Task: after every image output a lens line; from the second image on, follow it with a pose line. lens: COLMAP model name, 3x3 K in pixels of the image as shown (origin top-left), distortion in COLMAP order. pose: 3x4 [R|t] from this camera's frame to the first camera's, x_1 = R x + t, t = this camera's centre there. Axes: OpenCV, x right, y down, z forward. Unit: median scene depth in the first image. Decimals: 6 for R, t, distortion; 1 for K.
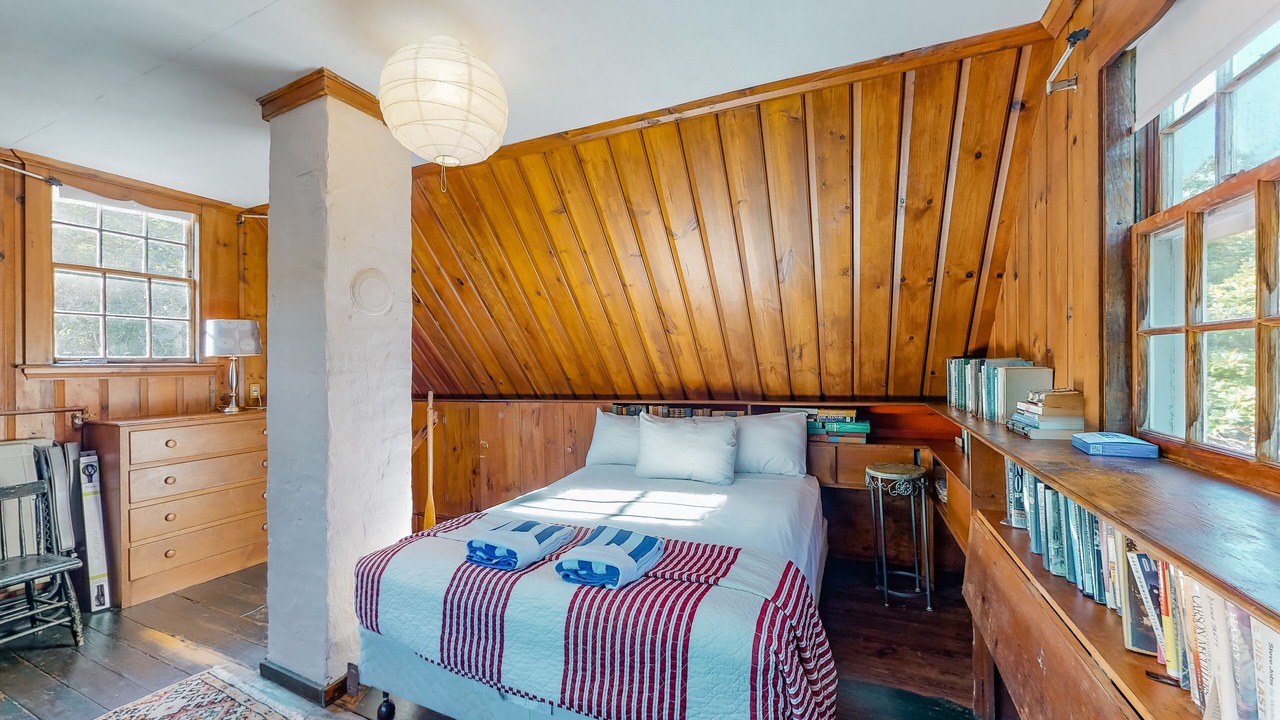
lens RADIAL K [[488.1, 0, 640.0], [0, 488.1, 360.0], [0, 0, 1]] dist [-0.001155, -0.000004]
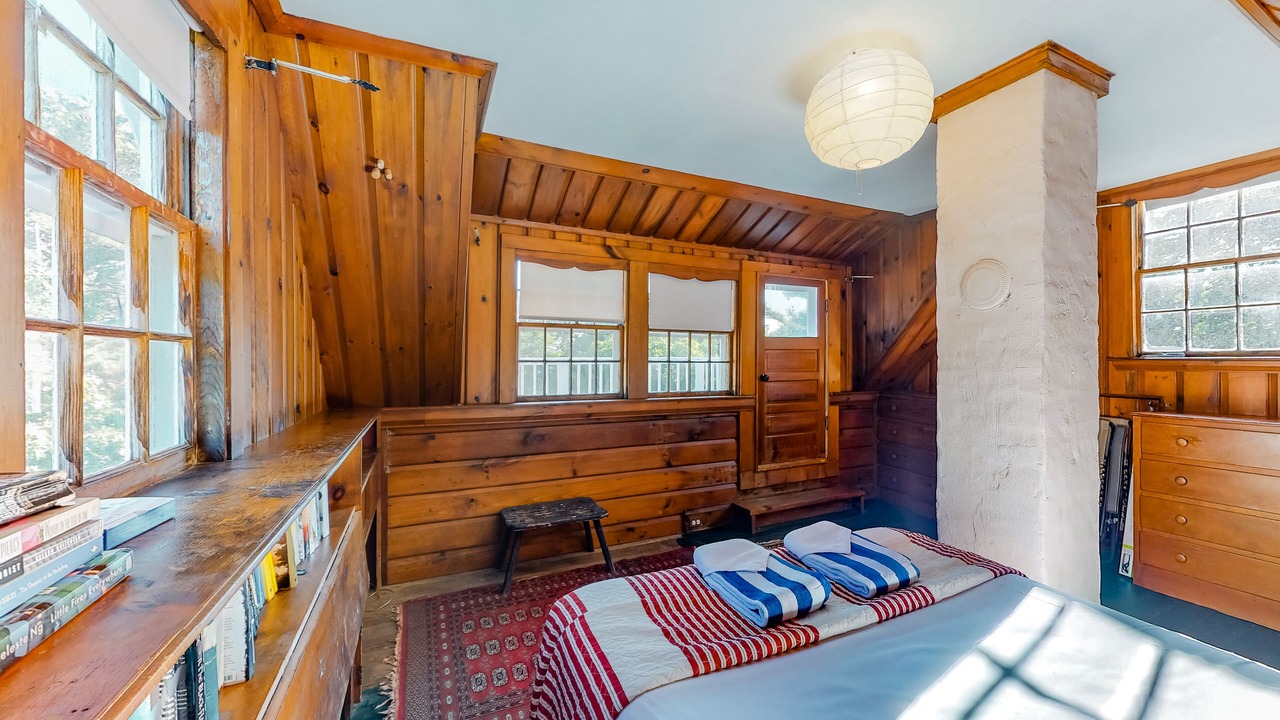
lens RADIAL K [[459.9, 0, 624.0], [0, 459.9, 361.6], [0, 0, 1]] dist [-0.000188, -0.000002]
pose [[-0.671461, 0.011960, -0.740943, 0.489064], [0.014021, 0.999896, 0.003433, -0.003153], [0.740907, -0.008084, -0.671559, 0.930538]]
